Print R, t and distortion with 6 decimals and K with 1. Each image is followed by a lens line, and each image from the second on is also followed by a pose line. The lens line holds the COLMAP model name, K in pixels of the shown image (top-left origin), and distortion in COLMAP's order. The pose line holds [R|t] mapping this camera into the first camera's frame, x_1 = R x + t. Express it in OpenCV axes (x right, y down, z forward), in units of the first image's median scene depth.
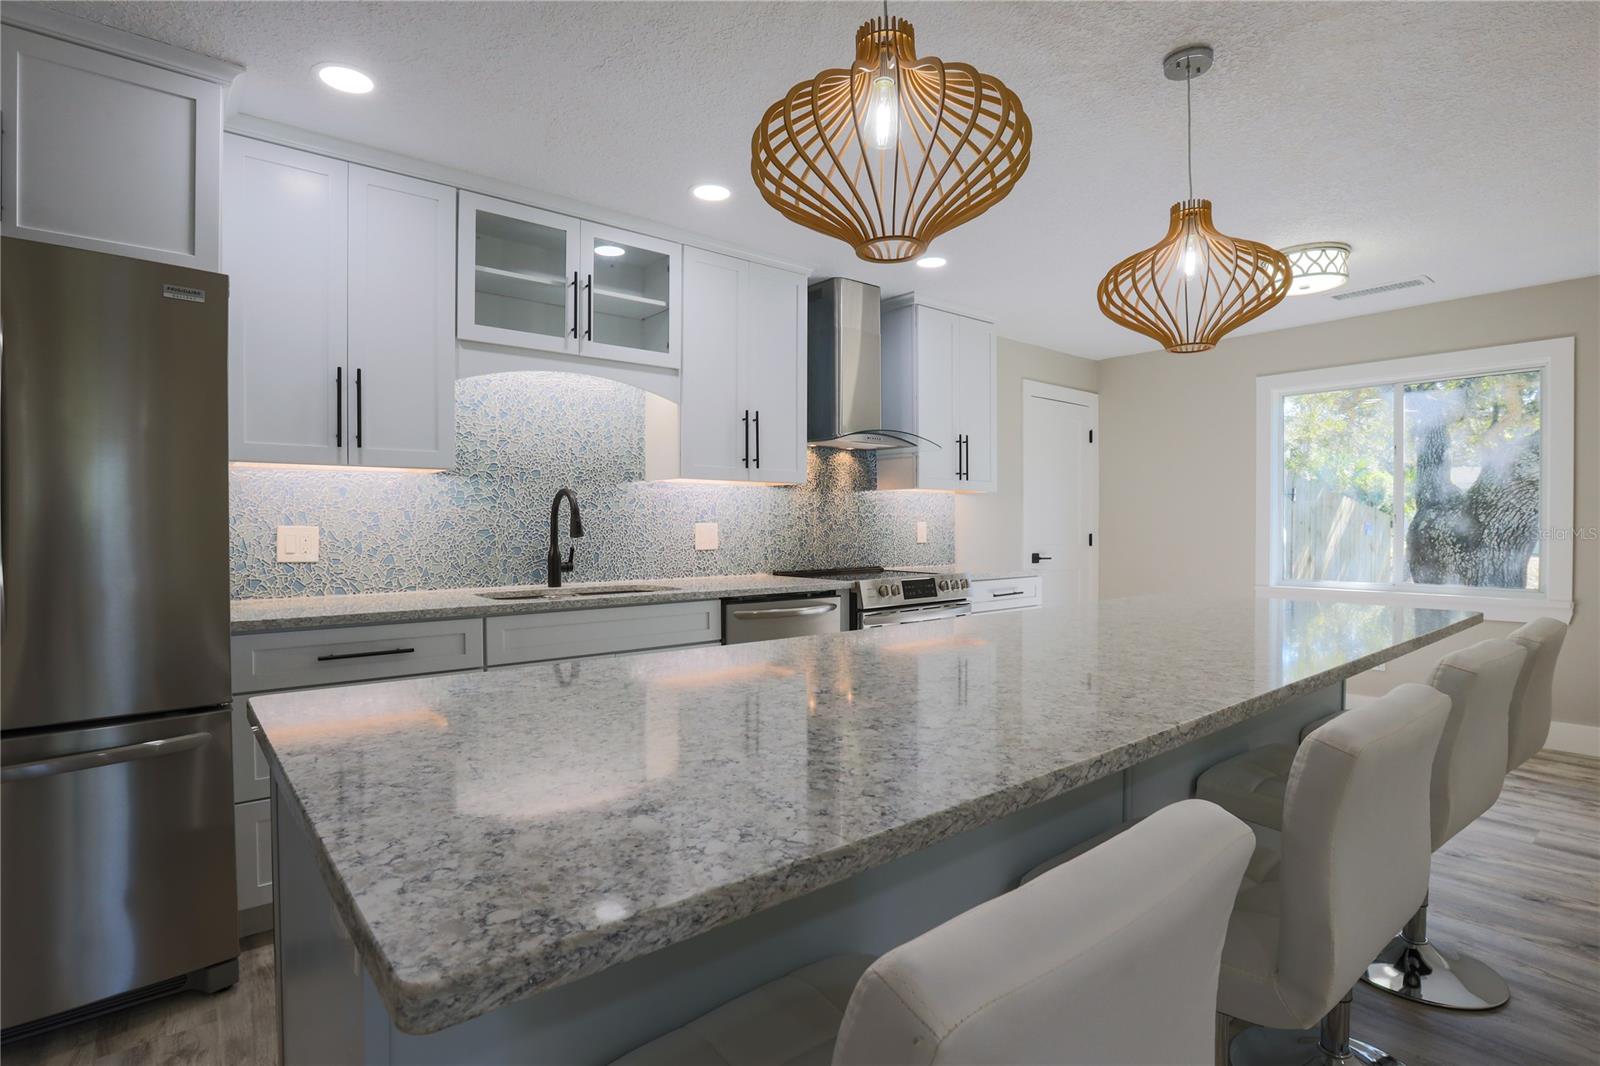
lens RADIAL K [[786.2, 0, 785.3], [0, 786.2, 527.5], [0, 0, 1]] dist [-0.055220, 0.023183]
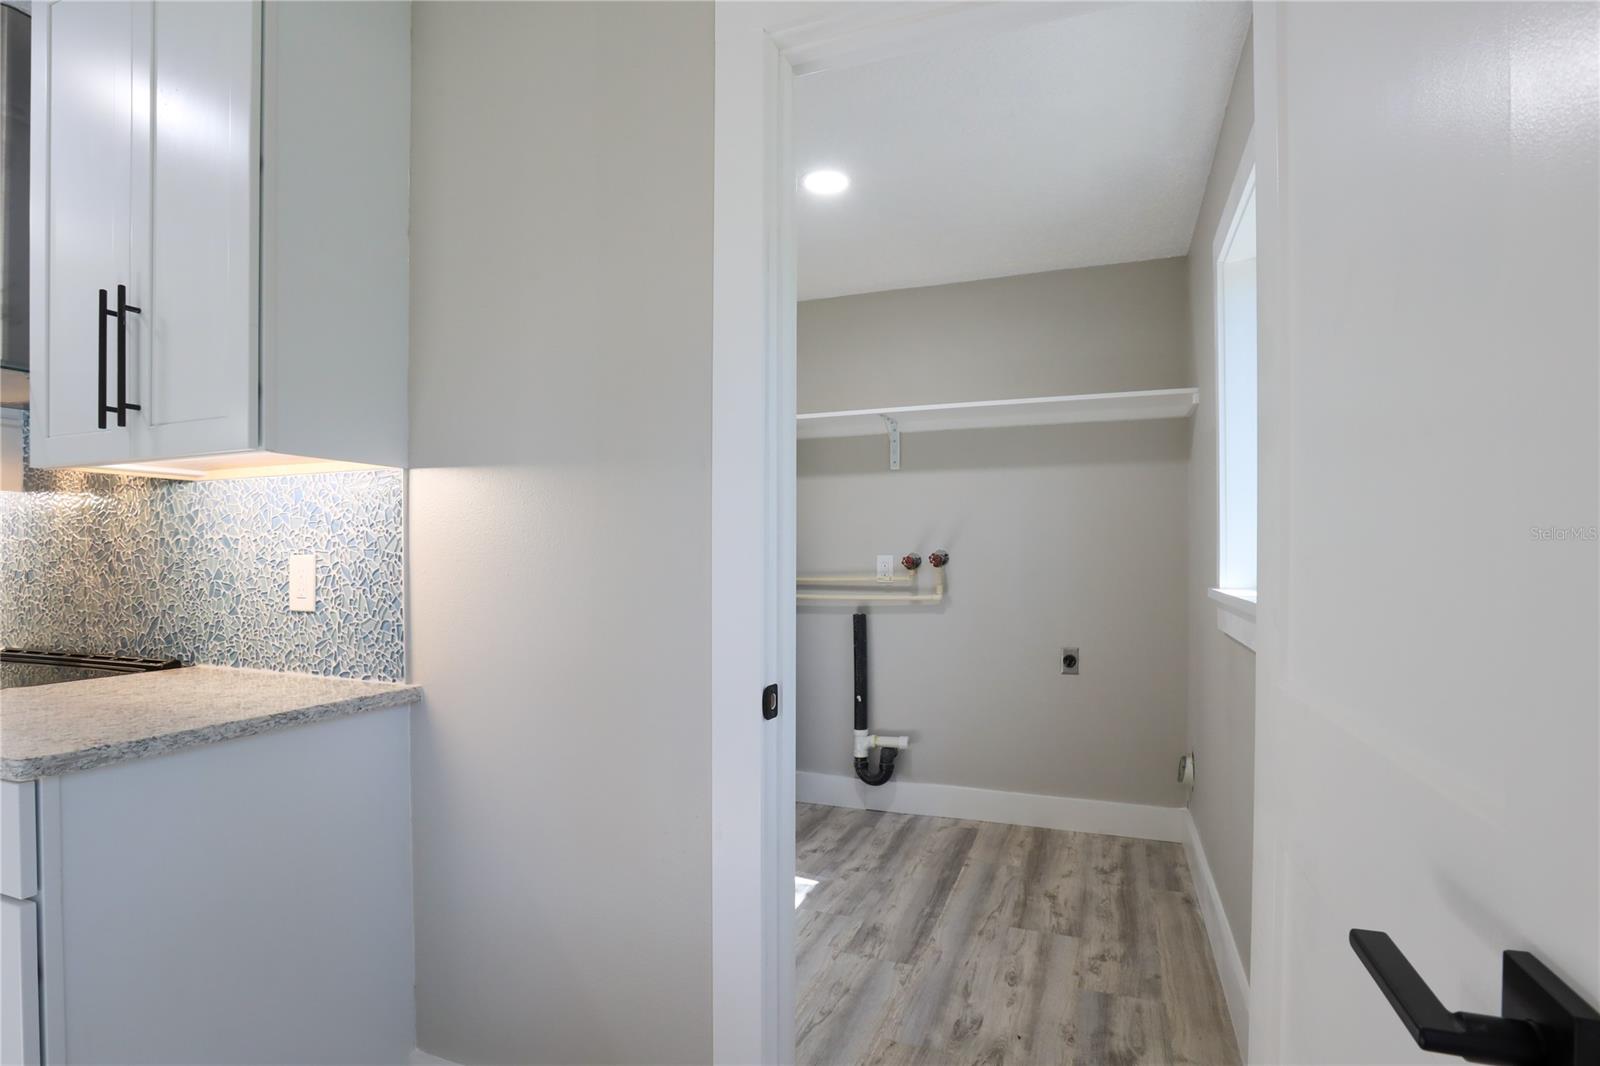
lens RADIAL K [[788.5, 0, 801.7], [0, 788.5, 568.2], [0, 0, 1]] dist [-0.026553, 0.000376]
pose [[0.506645, 0.009801, -0.862099, 0.870370], [-0.005737, 0.999952, 0.007996, -0.007326], [0.862136, 0.000894, 0.506677, 1.449607]]
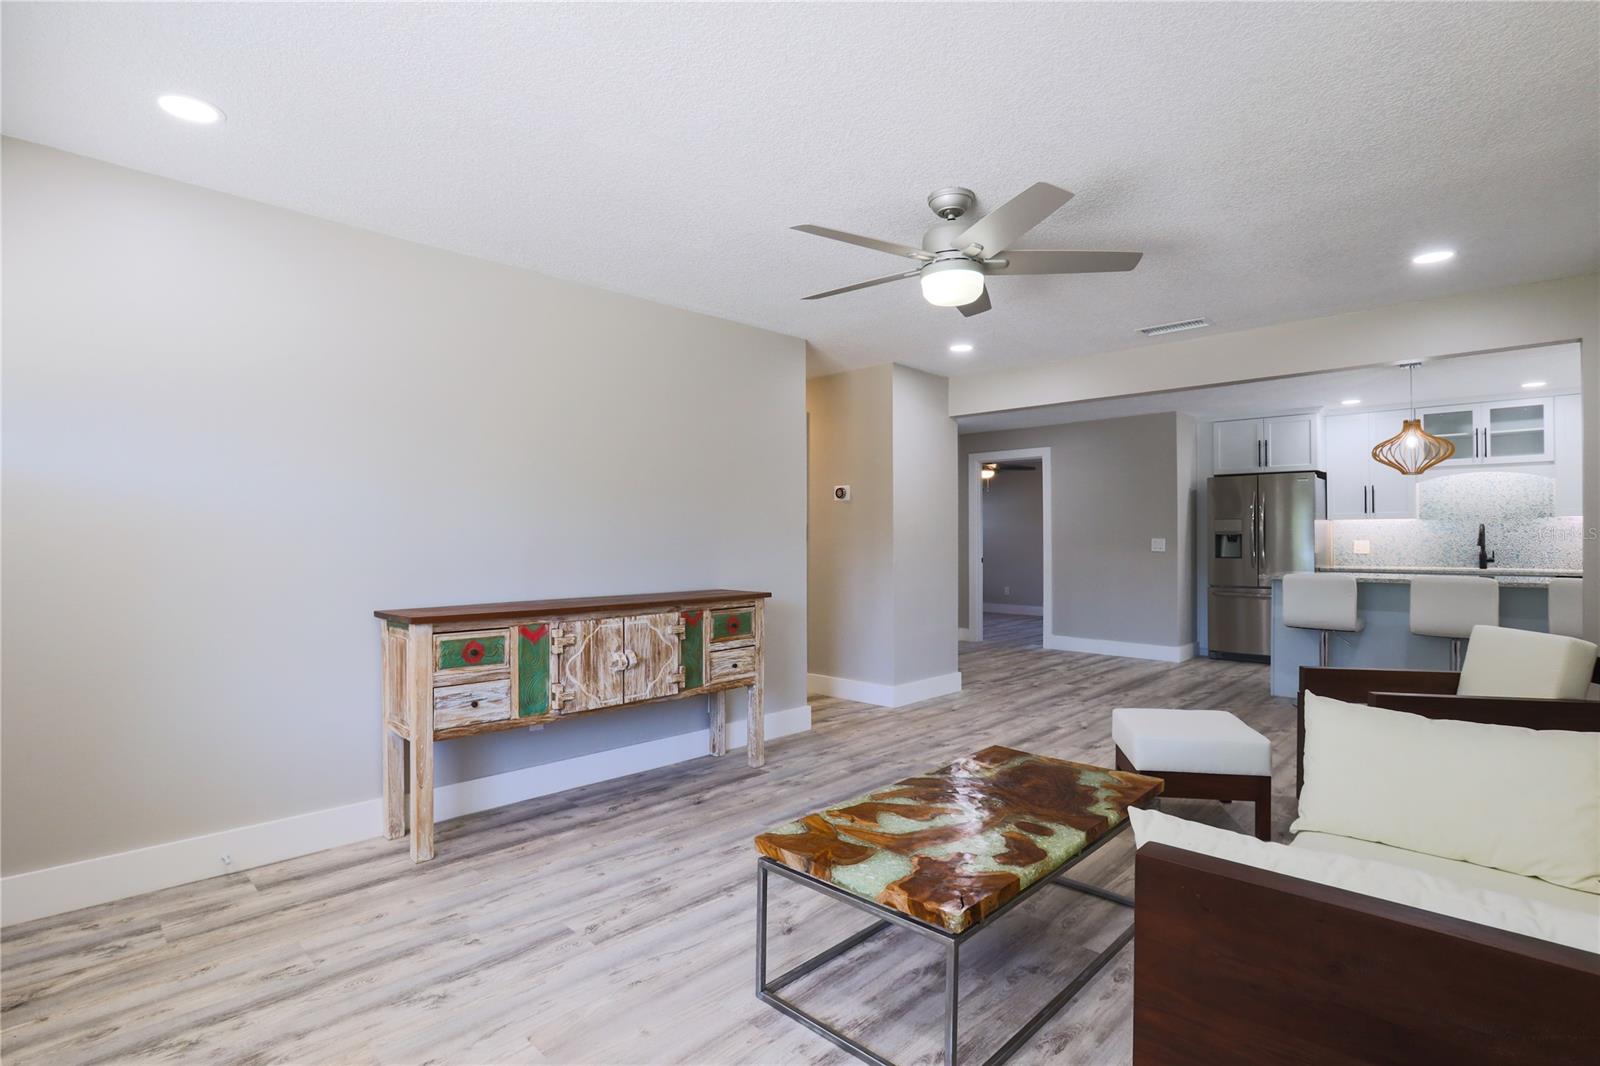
lens RADIAL K [[785.5, 0, 800.0], [0, 785.5, 533.0], [0, 0, 1]] dist [-0.031179, 0.008459]
pose [[0.127763, -0.008091, -0.991772, 1.516266], [-0.005937, 0.999943, -0.008922, 0.006205], [0.991787, 0.007028, 0.127708, -1.097395]]
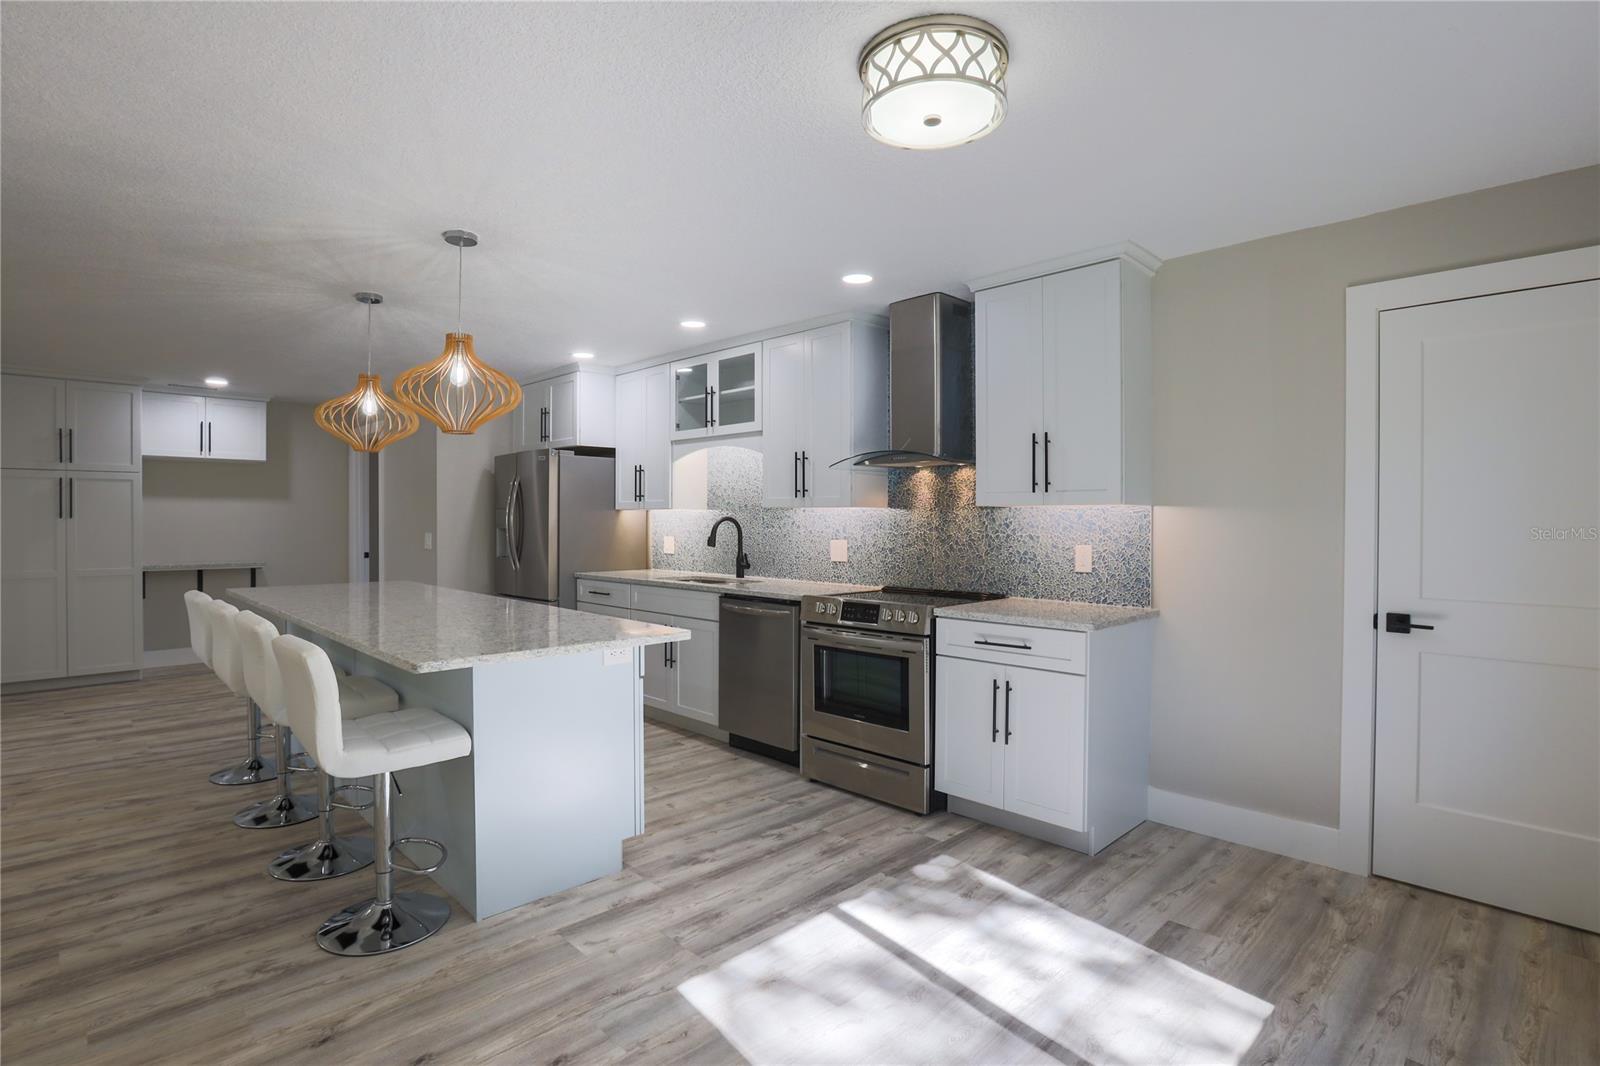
lens RADIAL K [[786.0, 0, 808.1], [0, 786.0, 521.4], [0, 0, 1]] dist [-0.032769, -0.006791]
pose [[0.119720, 0.001153, -0.992807, 1.283148], [-0.009609, 0.999954, 0.000002, -0.039507], [0.992761, 0.009539, 0.119726, 0.914296]]
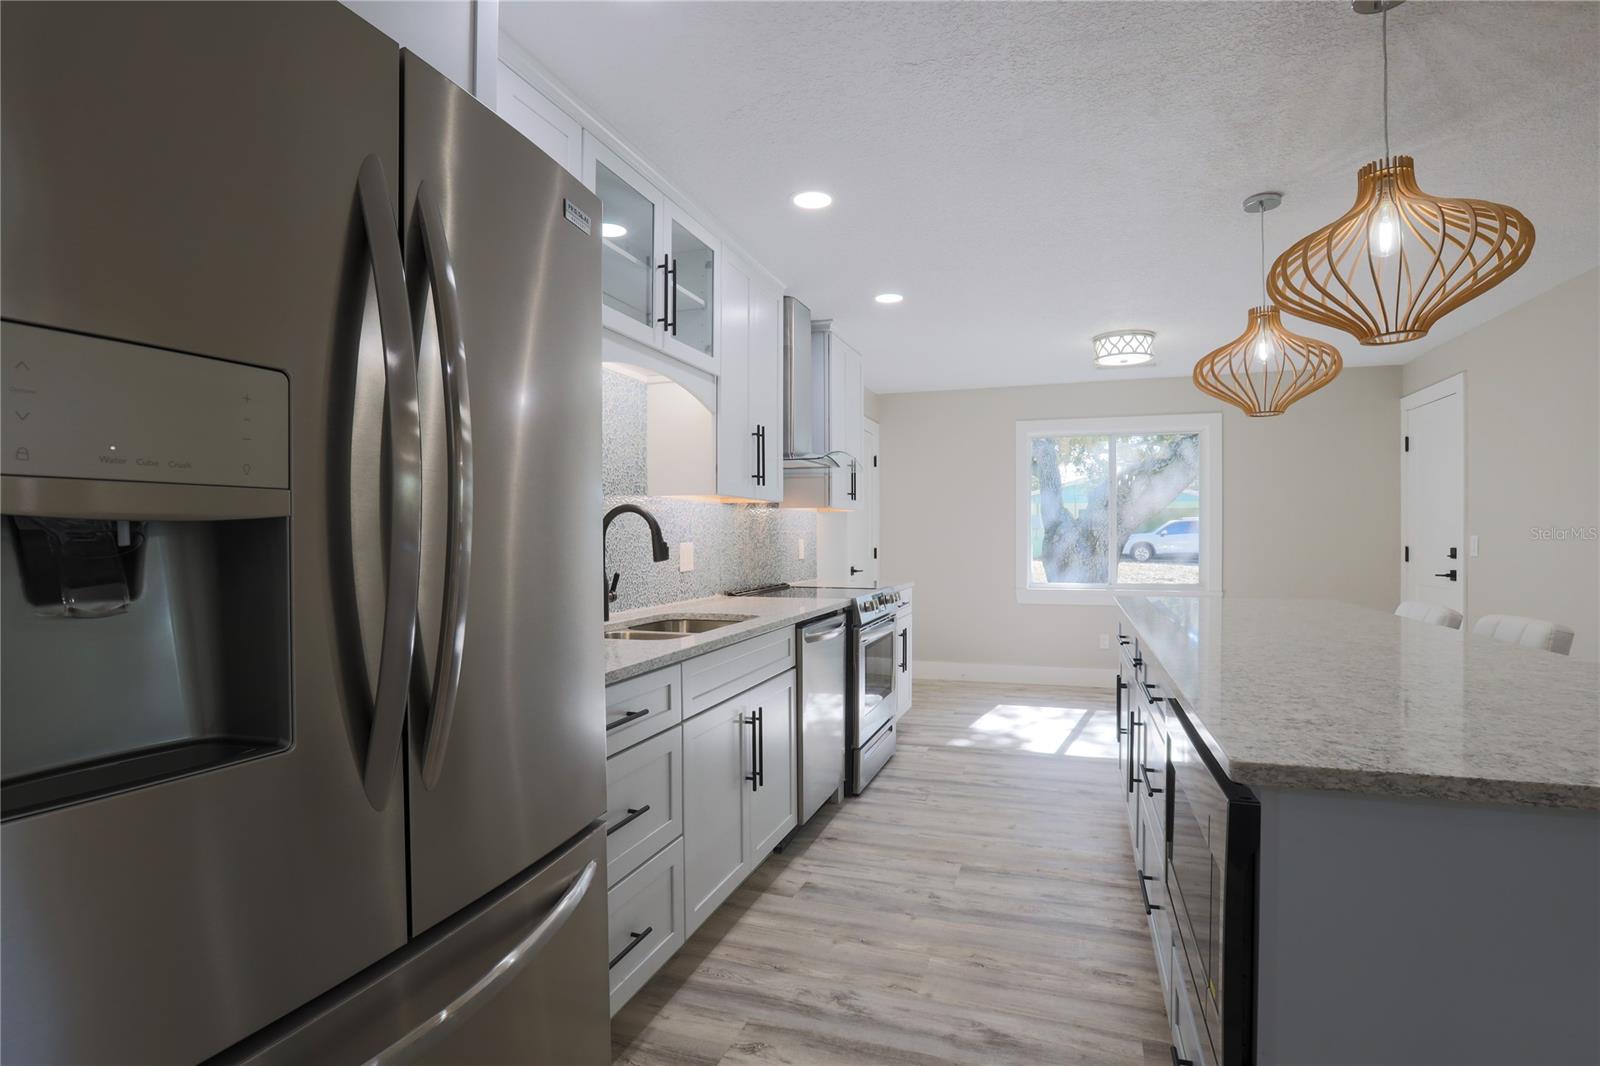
lens RADIAL K [[785.5, 0, 800.0], [0, 785.5, 533.0], [0, 0, 1]] dist [-0.031179, 0.008459]
pose [[0.848932, 0.001267, 0.528501, -0.540852], [0.002760, 0.999973, -0.006830, -0.011206], [-0.528495, 0.007257, 0.848905, 0.167118]]
